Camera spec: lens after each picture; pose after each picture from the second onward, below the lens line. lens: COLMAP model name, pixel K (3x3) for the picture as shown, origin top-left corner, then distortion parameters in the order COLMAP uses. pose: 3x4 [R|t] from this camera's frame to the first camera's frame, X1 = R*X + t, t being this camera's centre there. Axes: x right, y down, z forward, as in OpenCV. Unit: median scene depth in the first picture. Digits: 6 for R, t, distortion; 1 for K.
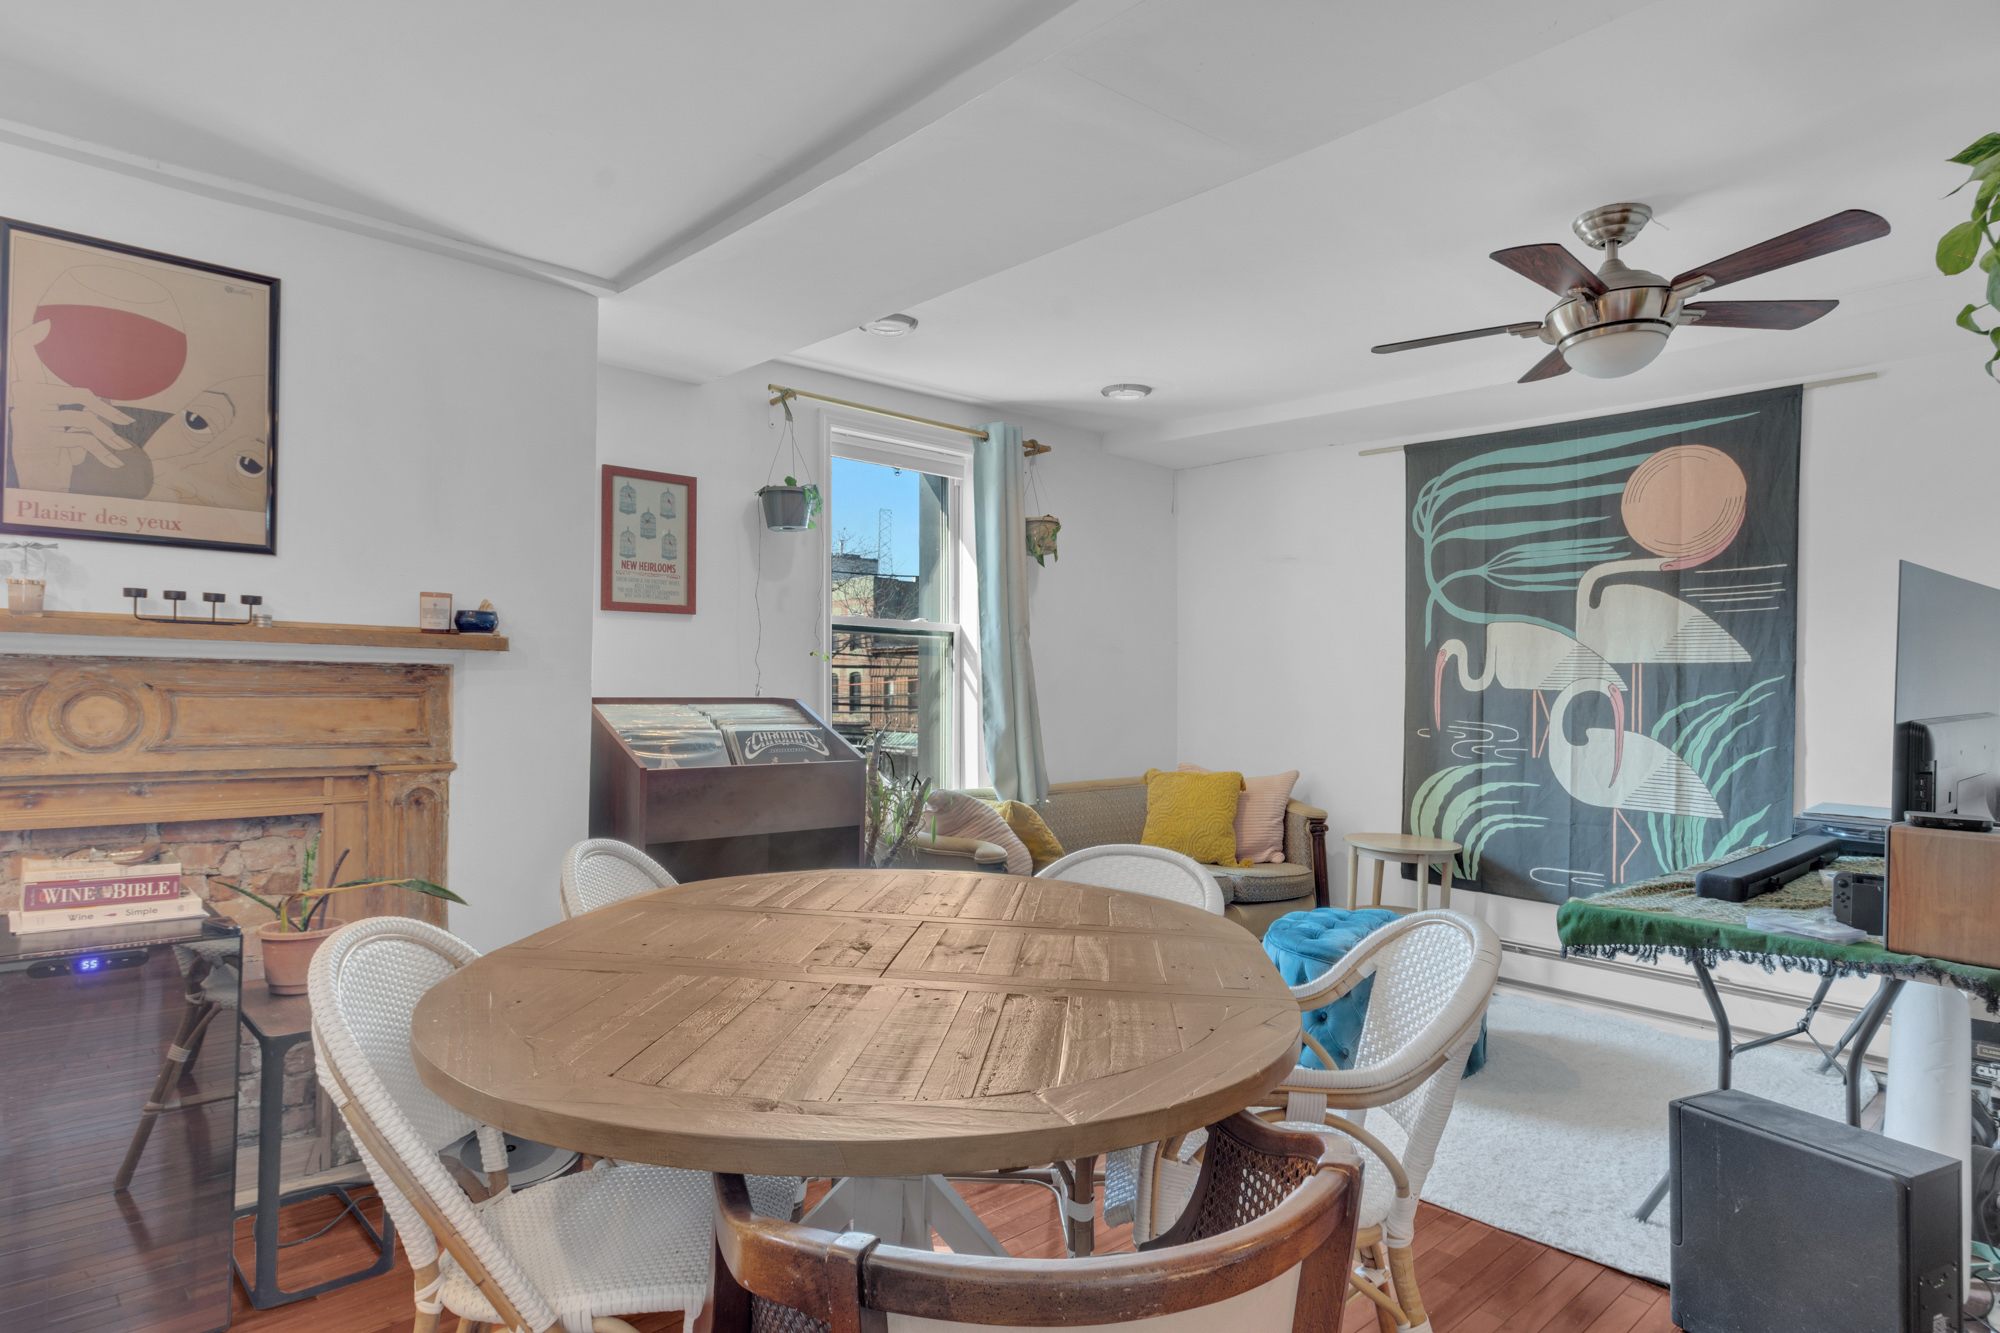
lens RADIAL K [[1092.5, 0, 1008.5], [0, 1092.5, 691.6], [0, 0, 1]] dist [0.013537, -0.011105]
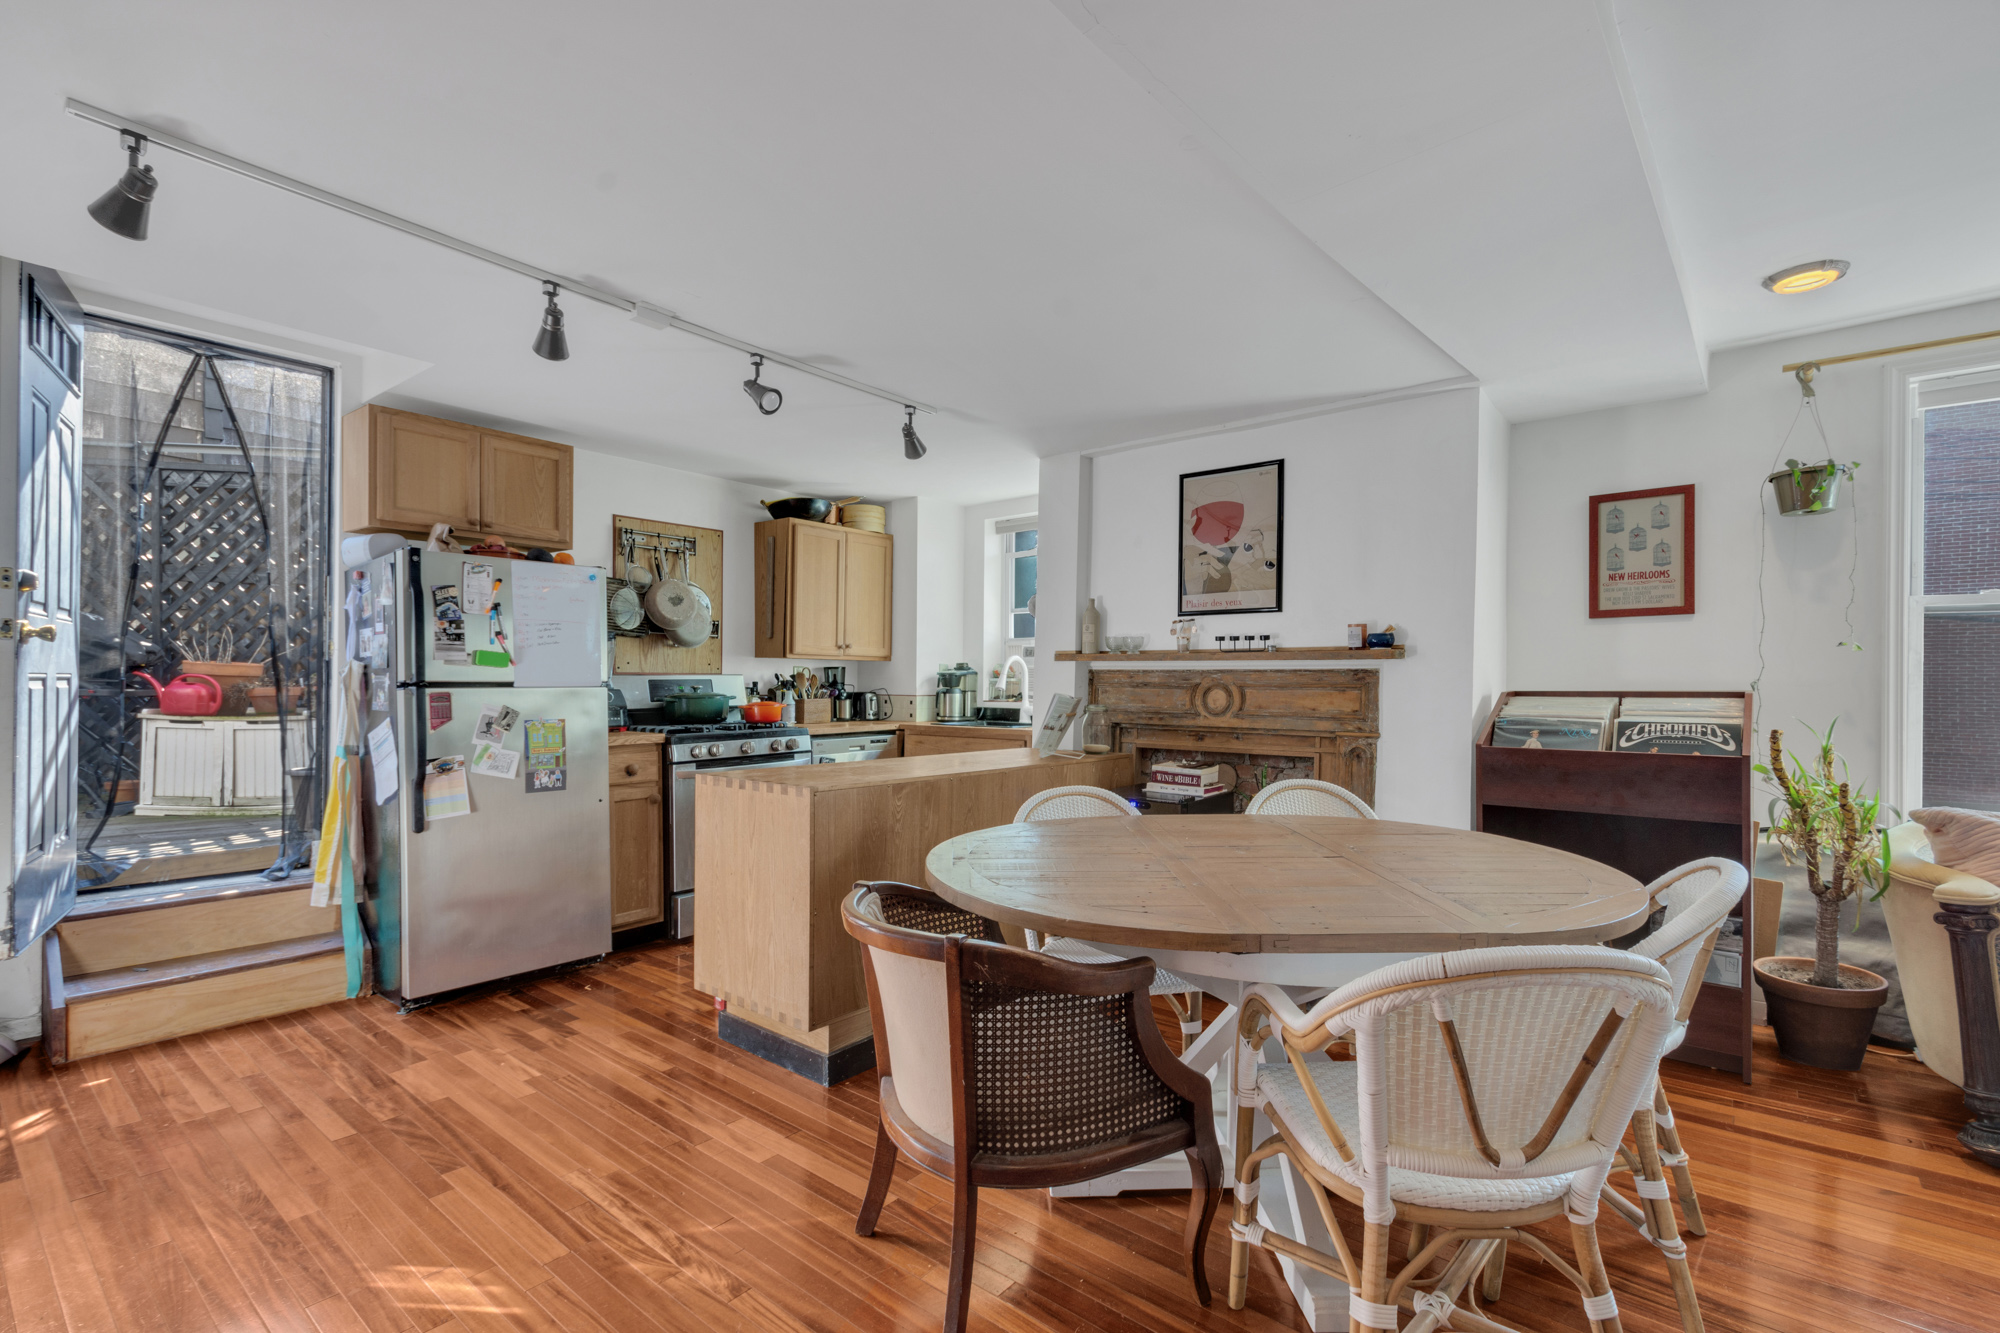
lens RADIAL K [[878.7, 0, 998.5], [0, 878.7, 690.0], [0, 0, 1]] dist [0.000492, -0.000212]
pose [[0.154434, -0.002004, -0.988001, 0.476207], [-0.000217, 0.999998, -0.002063, 0.005824], [0.988003, 0.000533, 0.154433, 0.215124]]
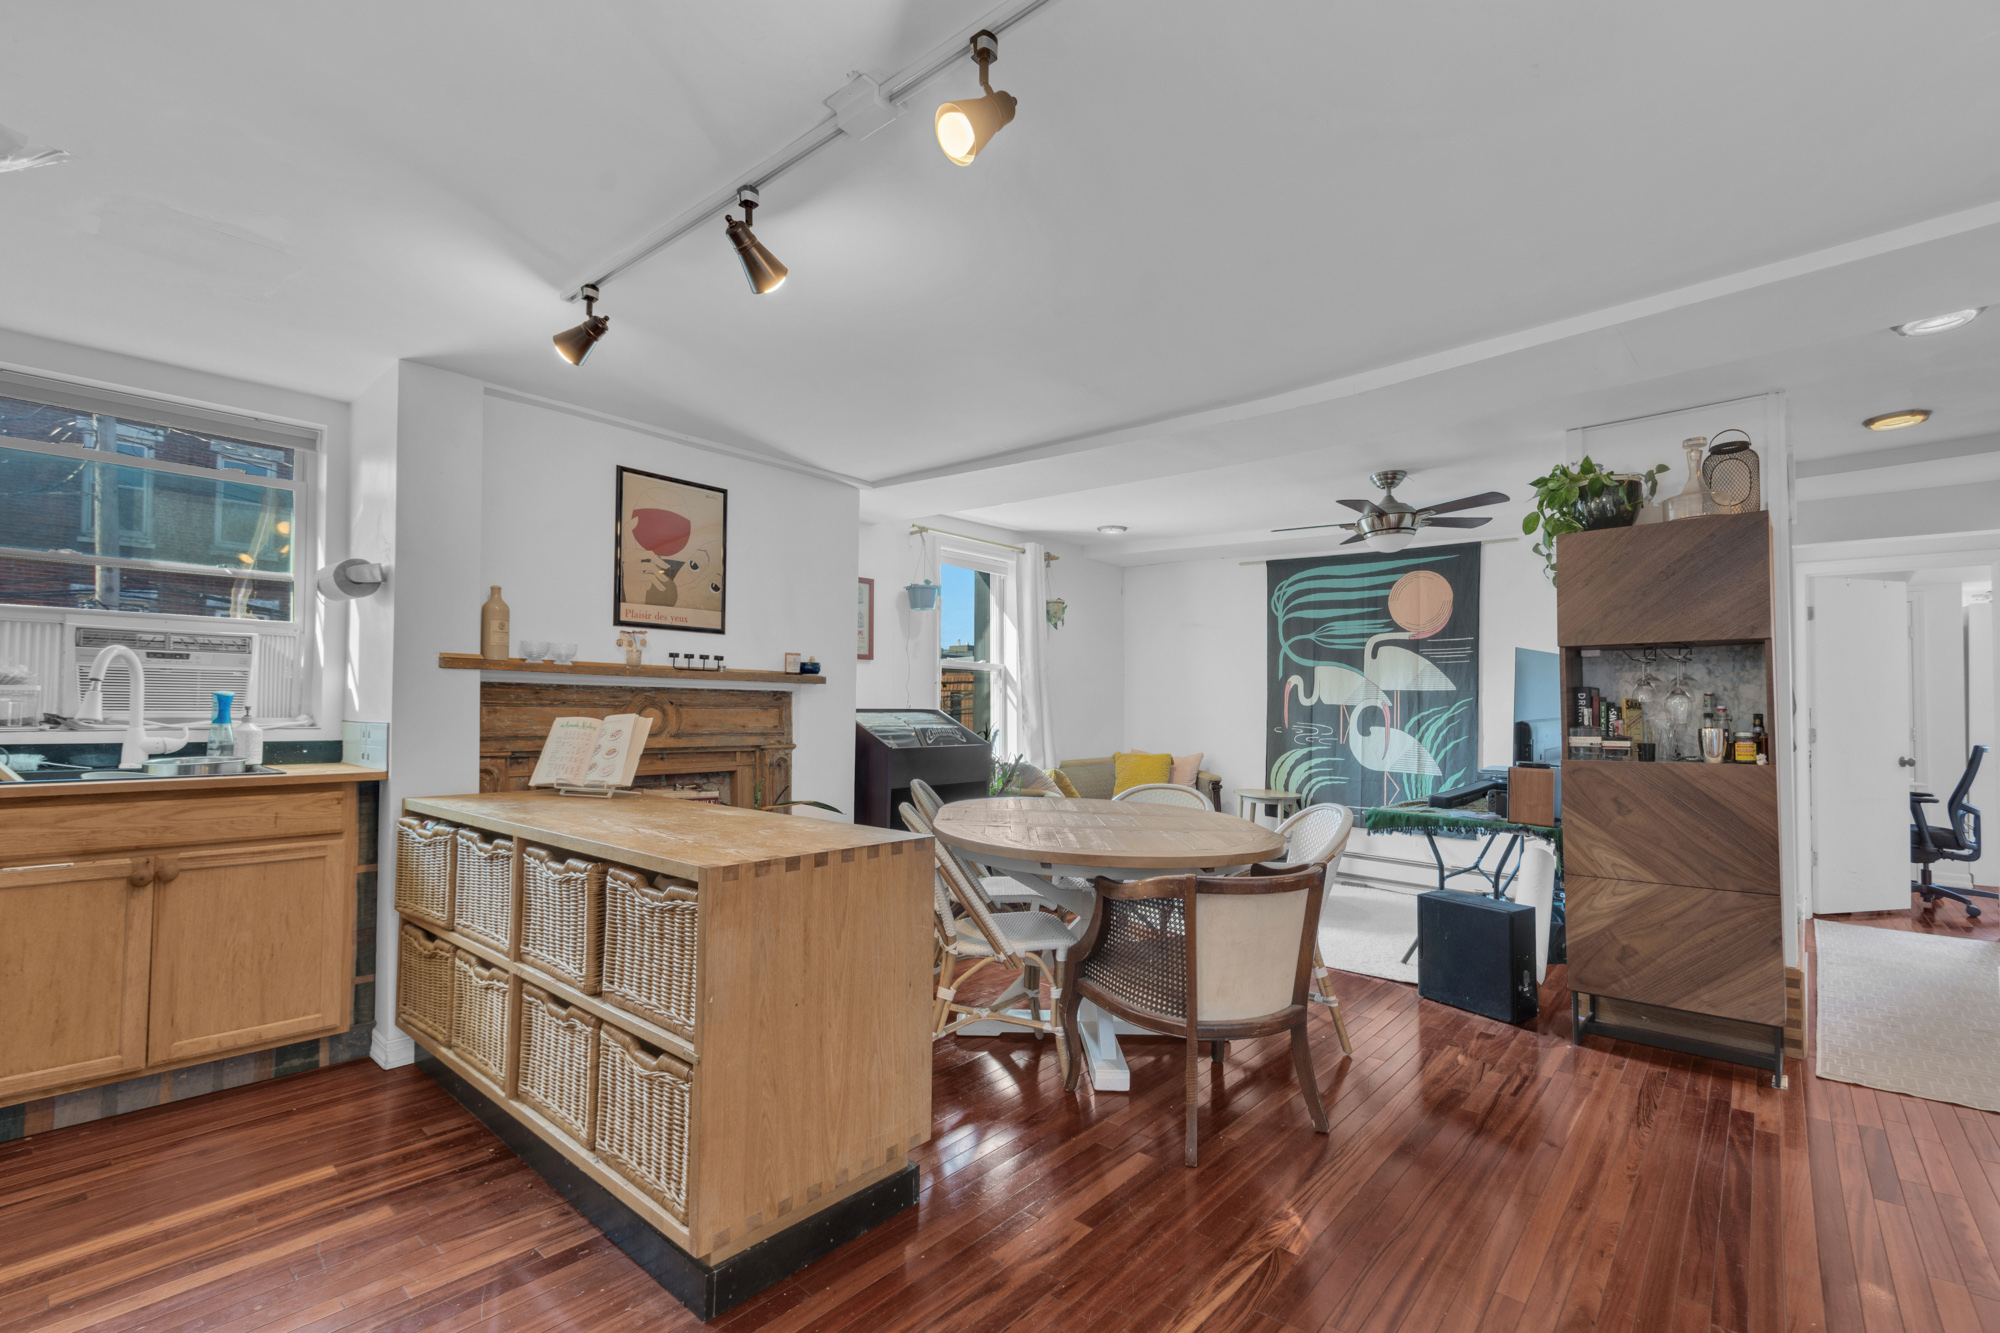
lens RADIAL K [[878.7, 0, 998.5], [0, 878.7, 690.0], [0, 0, 1]] dist [0.000492, -0.000212]
pose [[0.994310, 0.003705, 0.106457, -0.244960], [-0.002185, 0.999894, -0.014390, -0.004487], [-0.106499, 0.014075, 0.994213, -0.387377]]
